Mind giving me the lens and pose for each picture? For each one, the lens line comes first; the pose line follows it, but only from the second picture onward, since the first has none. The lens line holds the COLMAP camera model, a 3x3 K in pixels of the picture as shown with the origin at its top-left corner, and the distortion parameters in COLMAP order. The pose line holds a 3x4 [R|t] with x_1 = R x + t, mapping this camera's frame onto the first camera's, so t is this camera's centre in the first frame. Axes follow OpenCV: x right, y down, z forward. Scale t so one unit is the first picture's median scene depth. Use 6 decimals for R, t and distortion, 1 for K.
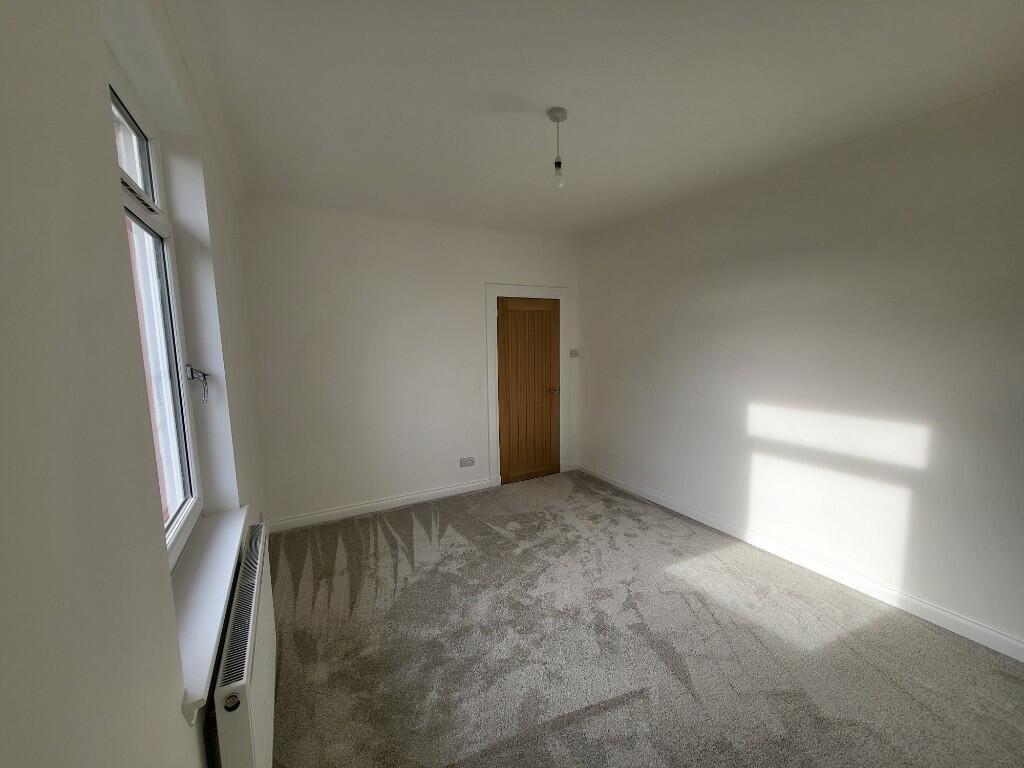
lens RADIAL K [[402.7, 0, 515.5], [0, 402.7, 388.0], [0, 0, 1]] dist [0.001089, -0.000242]
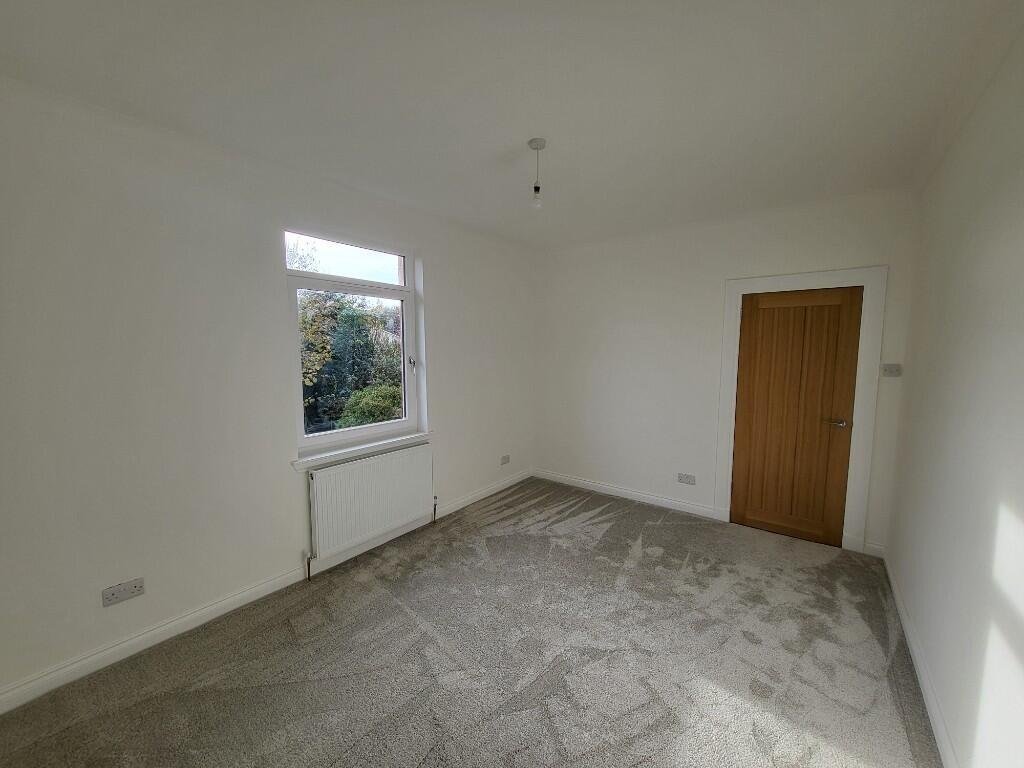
lens RADIAL K [[410.4, 0, 524.0], [0, 410.4, 388.7], [0, 0, 1]] dist [0.000018, -0.000108]
pose [[0.406461, 0.106199, -0.907475, 0.697499], [-0.115934, 0.991188, 0.064069, -0.046305], [0.906283, 0.079166, 0.415192, 0.329382]]
